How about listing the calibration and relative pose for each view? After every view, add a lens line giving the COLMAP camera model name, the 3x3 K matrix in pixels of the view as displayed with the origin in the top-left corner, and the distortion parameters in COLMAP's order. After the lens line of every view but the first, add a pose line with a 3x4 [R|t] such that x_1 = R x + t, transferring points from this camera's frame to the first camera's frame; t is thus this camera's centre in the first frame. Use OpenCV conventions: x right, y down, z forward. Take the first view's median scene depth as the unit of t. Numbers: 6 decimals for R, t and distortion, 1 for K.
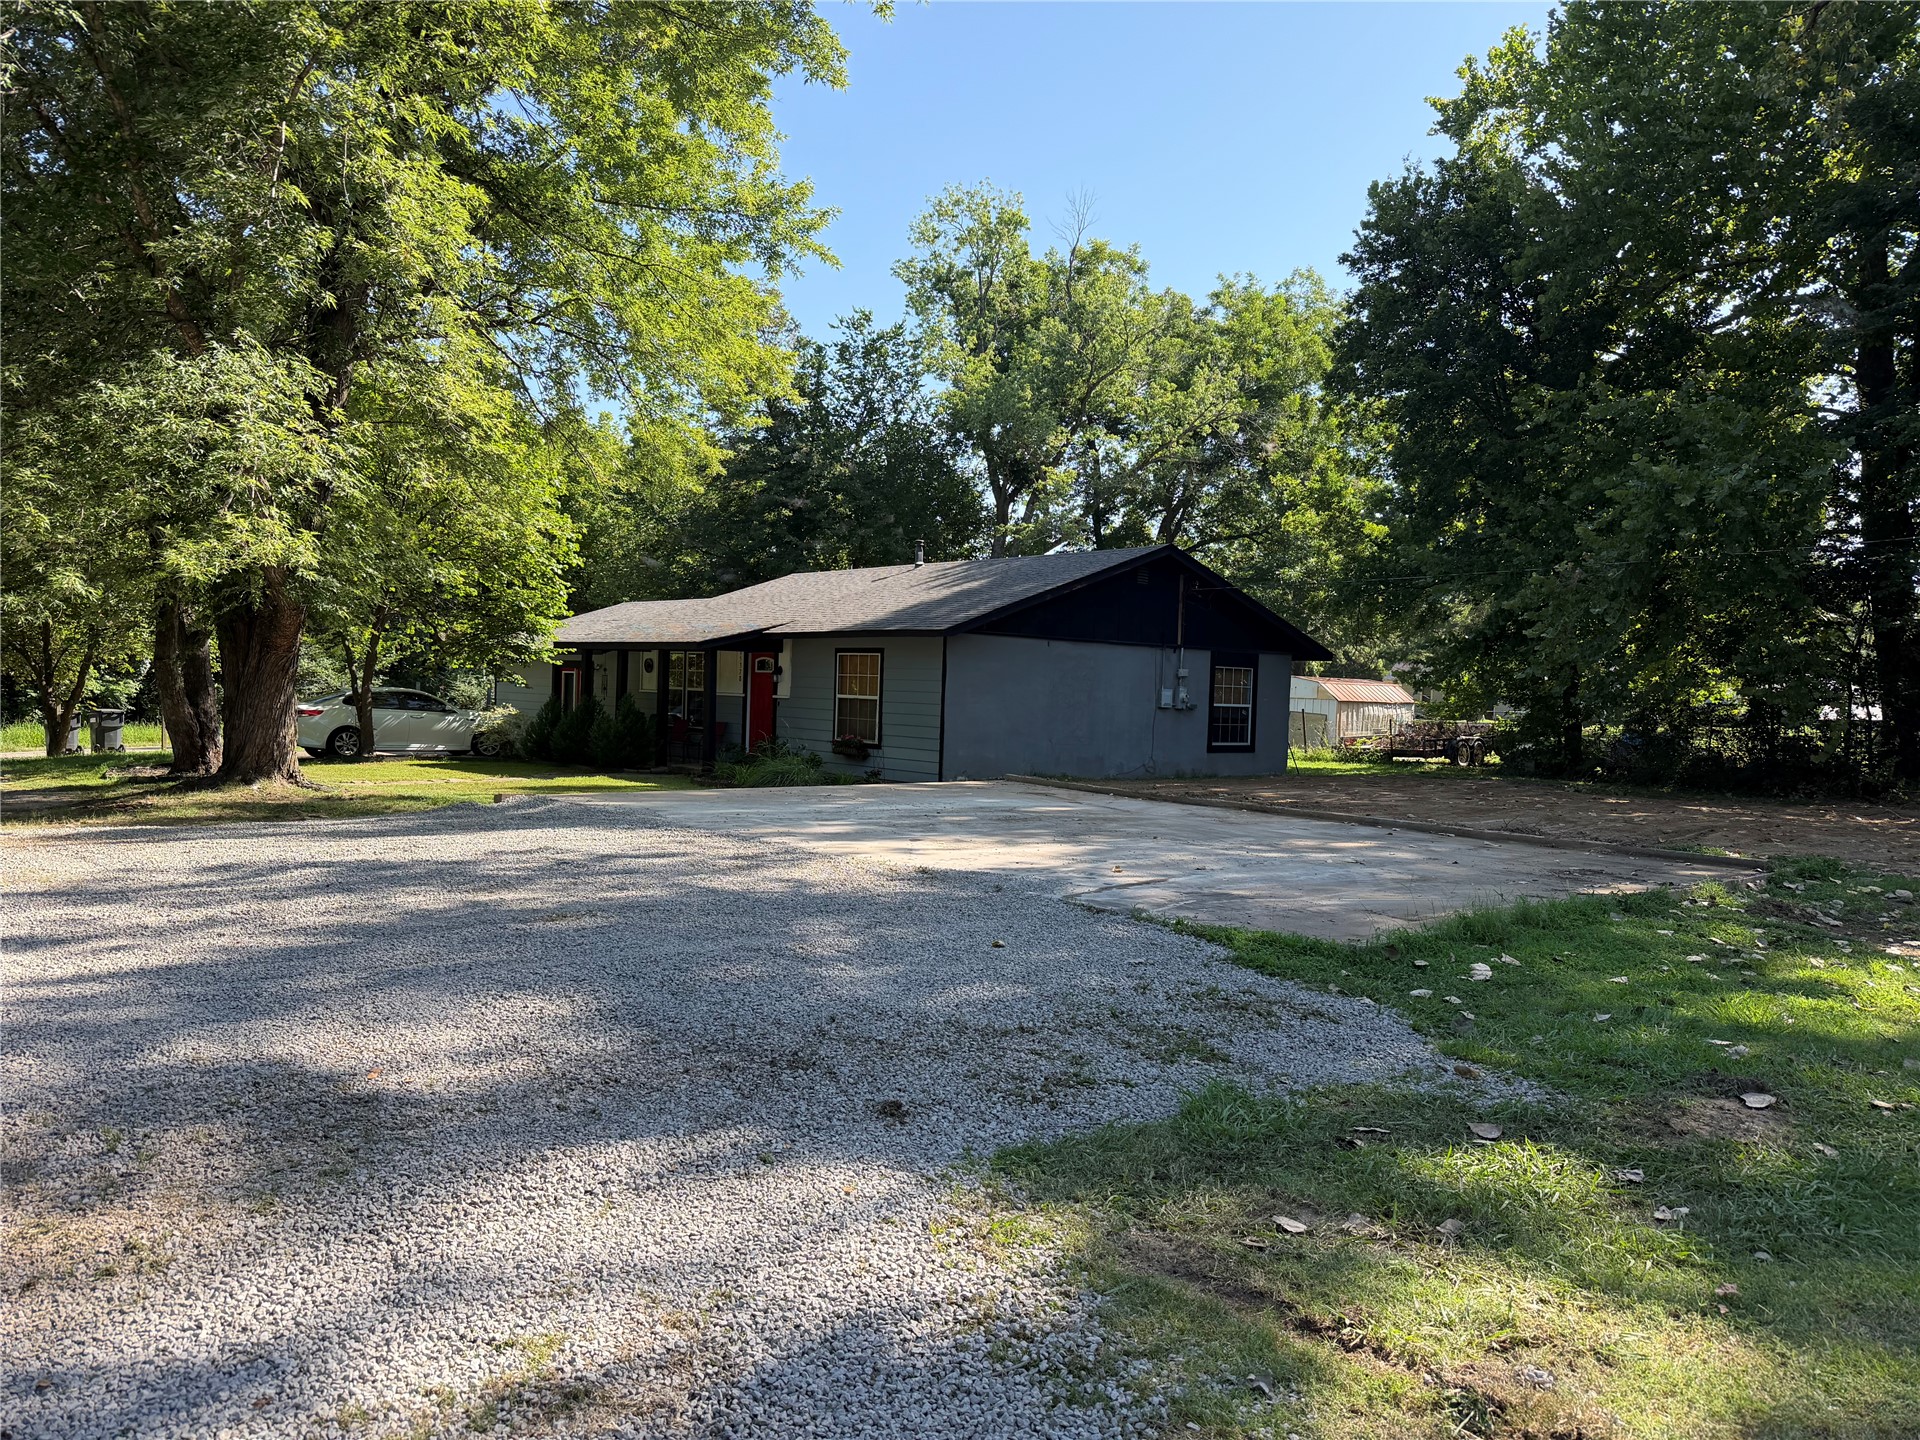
lens RADIAL K [[1353.2, 0, 964.4], [0, 1353.2, 719.4], [0, 0, 1]] dist [-0.025119, -0.001411]
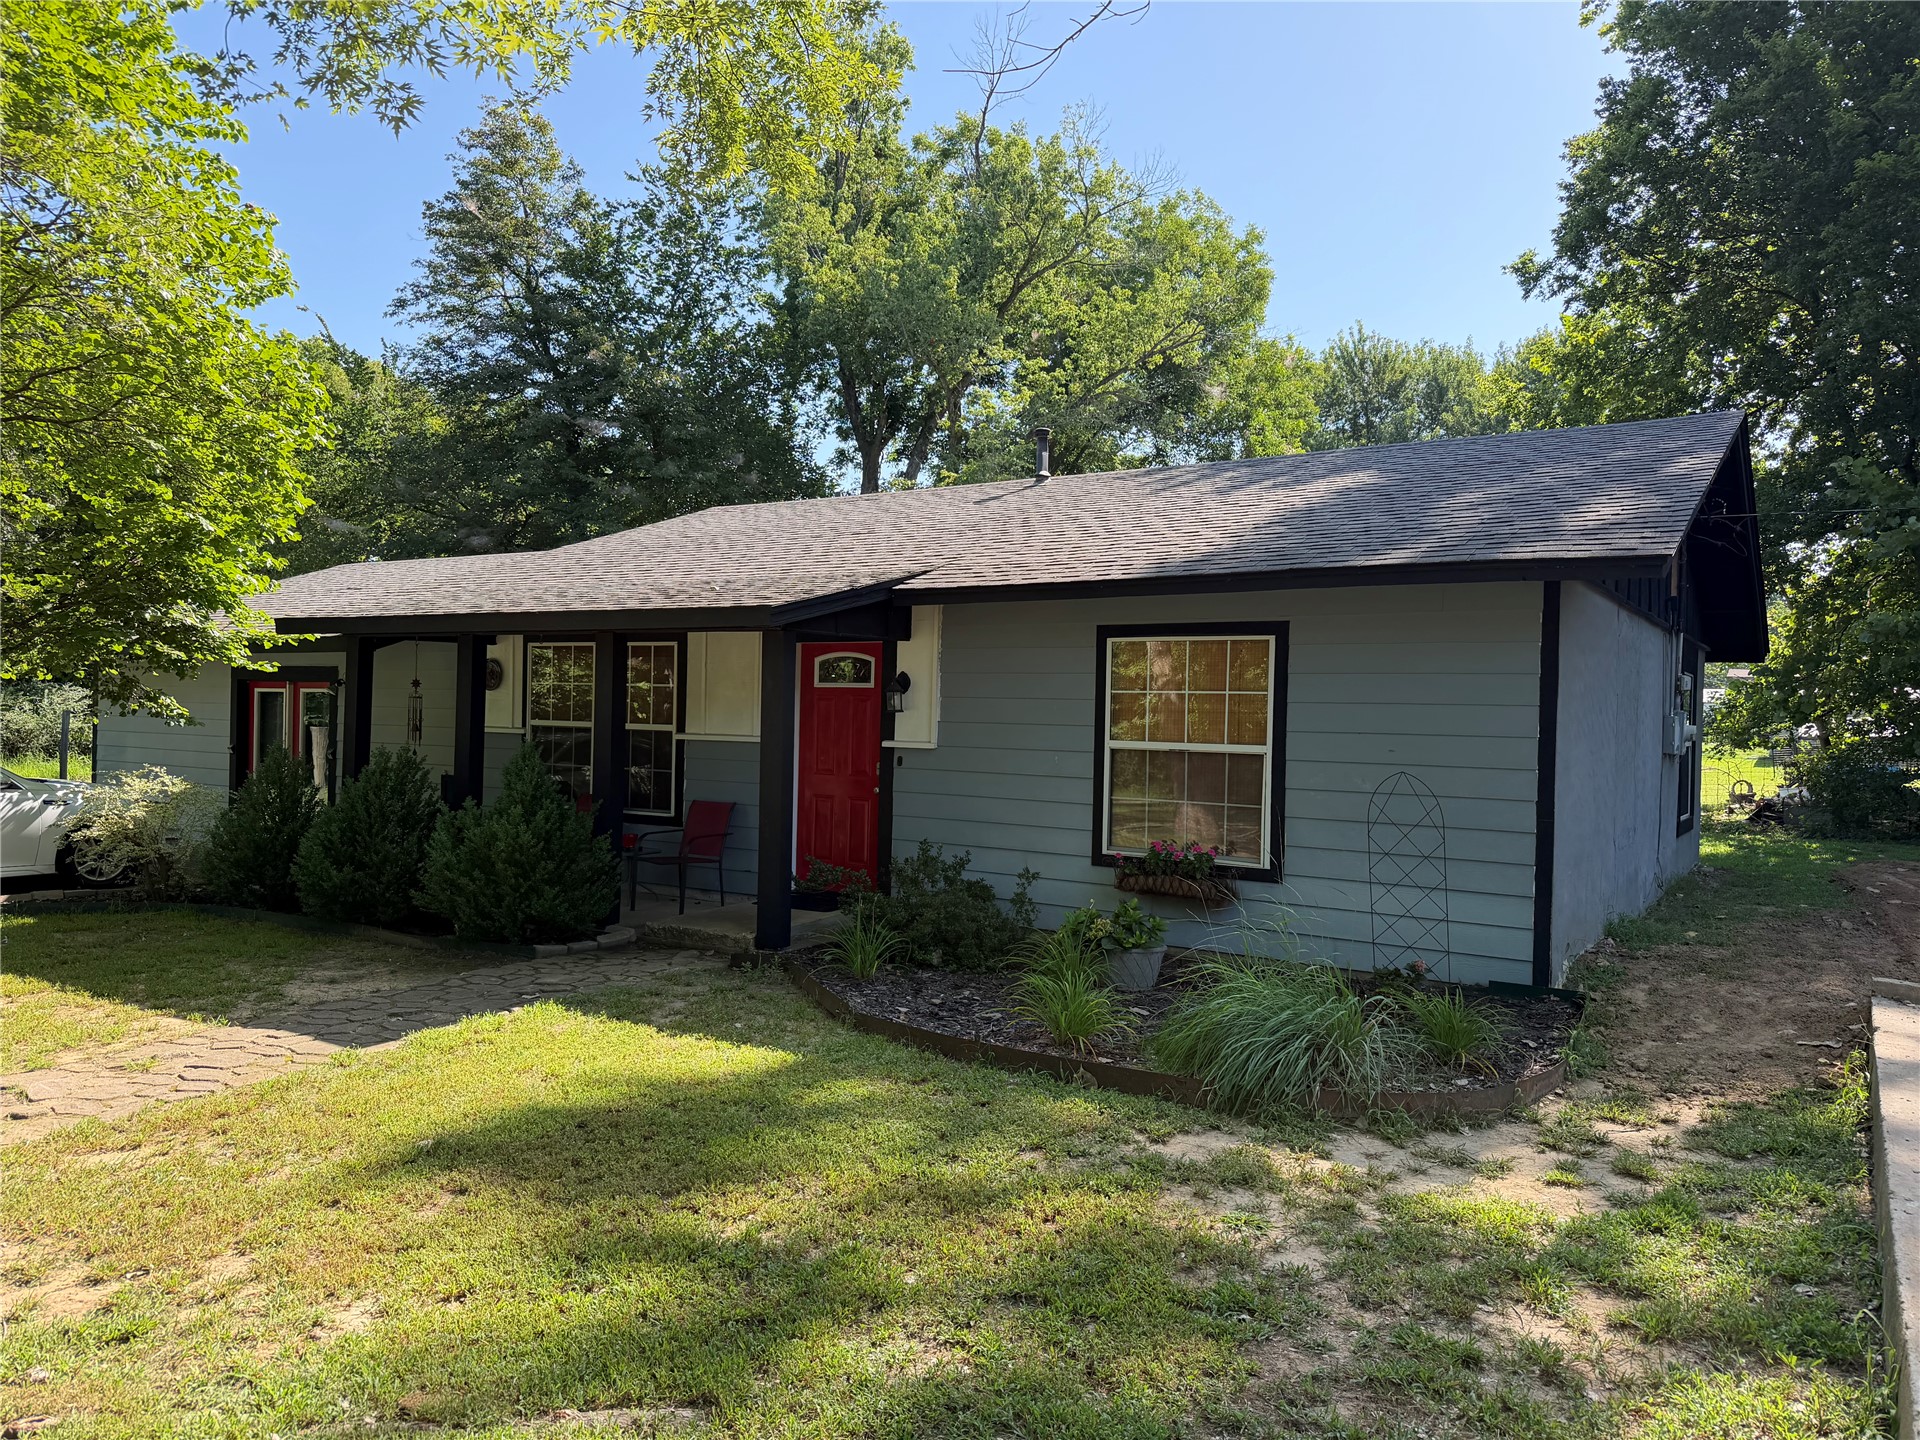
lens RADIAL K [[1353.2, 0, 953.5], [0, 1353.2, 721.5], [0, 0, 1]] dist [-0.025119, -0.001411]
pose [[0.965255, -0.011140, 0.261072, -0.205275], [0.014009, 0.999860, -0.009132, -0.017836], [-0.260934, 0.012472, 0.965276, 0.526223]]
